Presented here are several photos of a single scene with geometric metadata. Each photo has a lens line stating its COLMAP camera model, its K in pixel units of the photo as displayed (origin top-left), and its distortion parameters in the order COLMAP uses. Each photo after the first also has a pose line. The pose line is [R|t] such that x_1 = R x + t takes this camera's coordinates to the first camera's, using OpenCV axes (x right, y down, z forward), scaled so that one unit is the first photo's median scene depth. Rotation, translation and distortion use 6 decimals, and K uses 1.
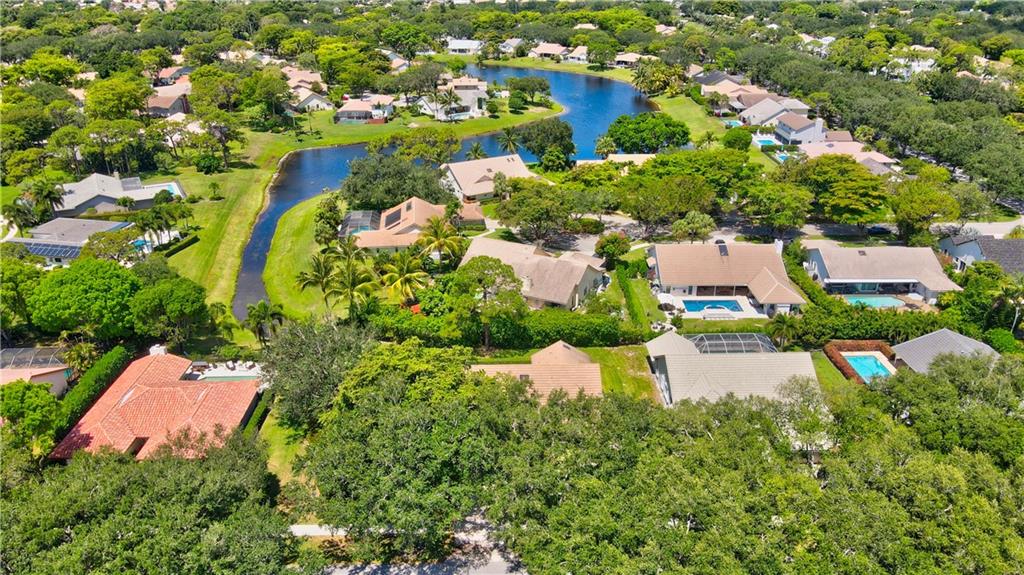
lens RADIAL K [[772.7, 0, 512.0], [0, 772.7, 287.5], [0, 0, 1]] dist [-0.004662, 0.005618]
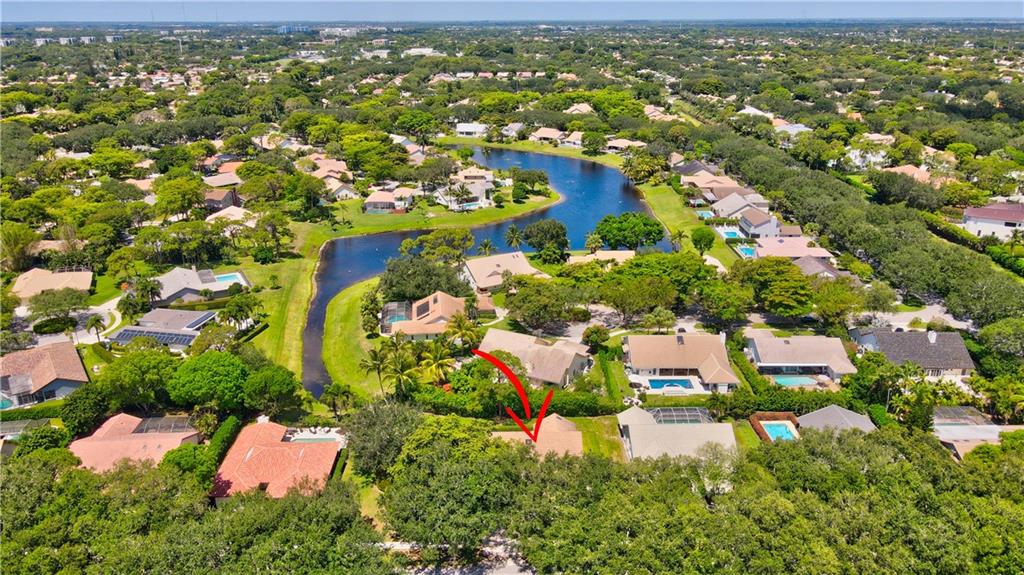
lens RADIAL K [[772.7, 0, 512.0], [0, 772.7, 287.5], [0, 0, 1]] dist [-0.004662, 0.005618]
pose [[0.999996, 0.002856, 0.000852, -0.011198], [-0.002794, 0.997864, -0.065263, -0.049069], [-0.001037, 0.065260, 0.997868, -0.295304]]
